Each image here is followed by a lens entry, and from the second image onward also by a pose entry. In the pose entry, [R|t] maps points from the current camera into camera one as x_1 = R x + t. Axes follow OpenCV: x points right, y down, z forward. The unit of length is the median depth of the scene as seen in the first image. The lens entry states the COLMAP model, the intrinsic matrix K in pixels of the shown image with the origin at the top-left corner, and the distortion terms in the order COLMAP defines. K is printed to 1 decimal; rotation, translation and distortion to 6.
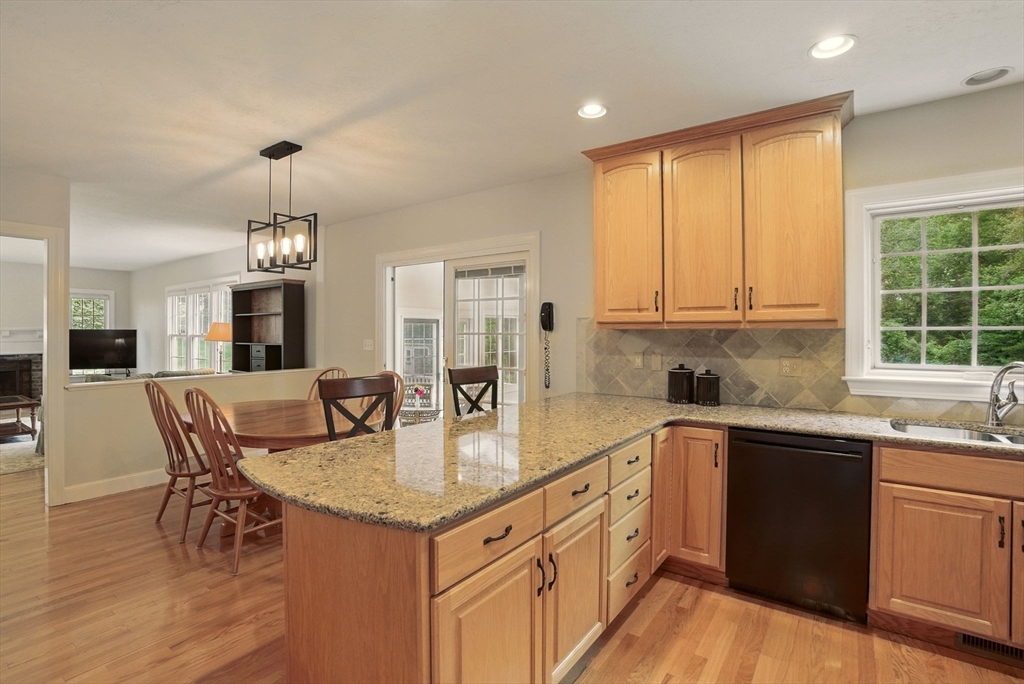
lens RADIAL K [[490.9, 0, 512.0], [0, 490.9, 342.0], [0, 0, 1]] dist [-0.065065, 0.025241]
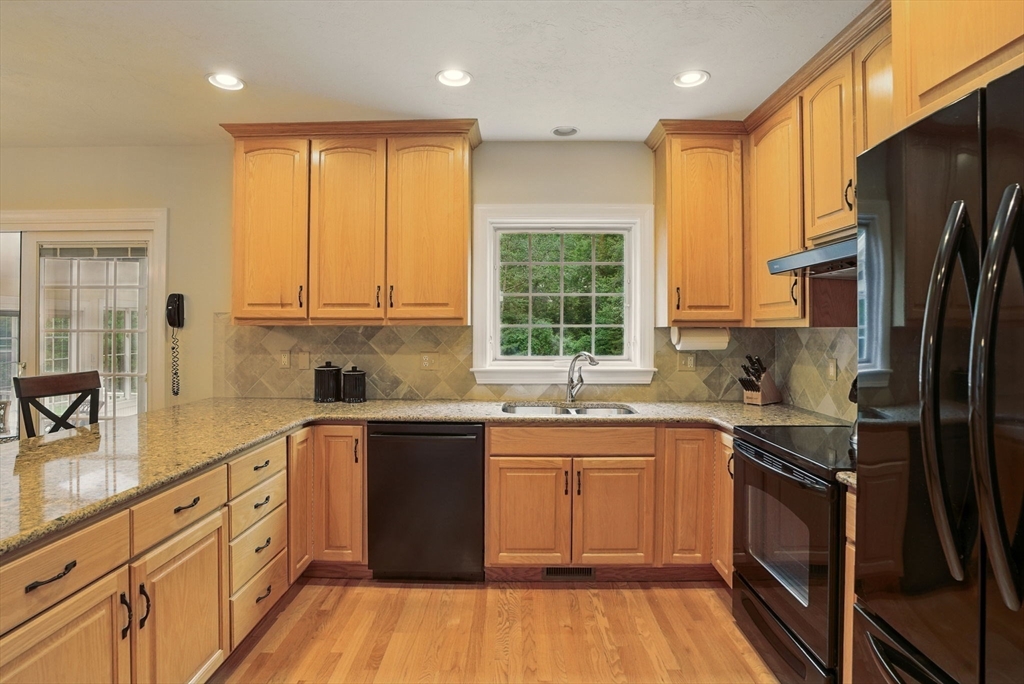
lens RADIAL K [[523.2, 0, 506.8], [0, 523.2, 333.3], [0, 0, 1]] dist [-0.065491, 0.026368]
pose [[0.825386, -0.002593, 0.564563, 0.065680], [0.009575, 0.999910, -0.009405, 0.002094], [-0.564488, 0.013169, 0.825336, -0.068904]]
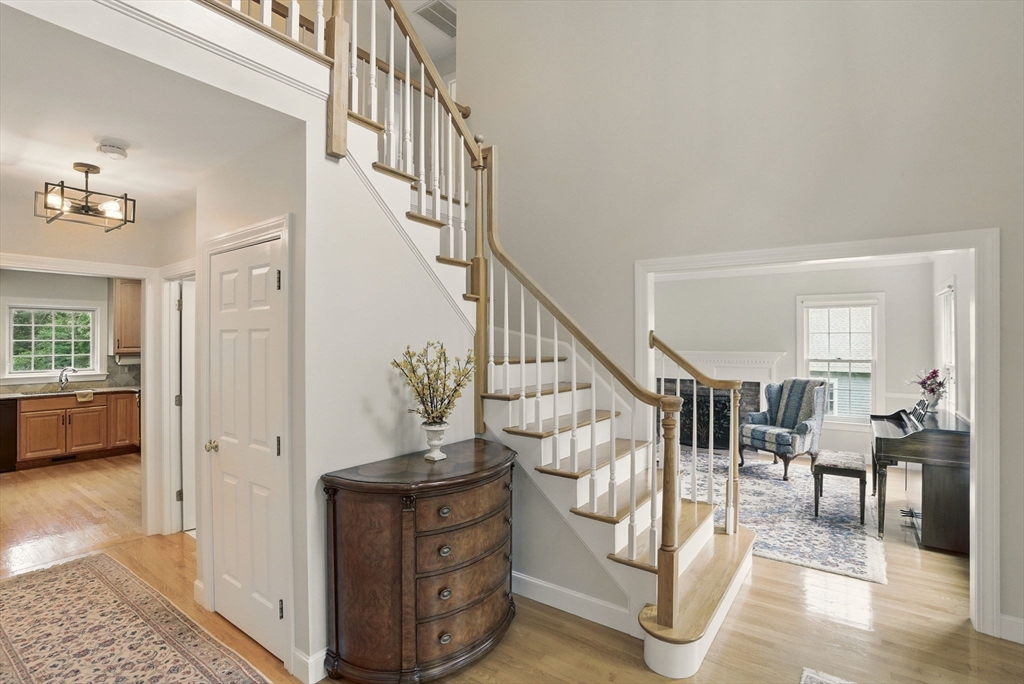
lens RADIAL K [[490.9, 0, 512.0], [0, 490.9, 342.0], [0, 0, 1]] dist [-0.065065, 0.025241]
pose [[0.011537, 0.000431, 0.999933, -1.541390], [0.018538, 0.999828, -0.000645, -0.051460], [-0.999762, 0.018544, 0.011527, -1.515377]]
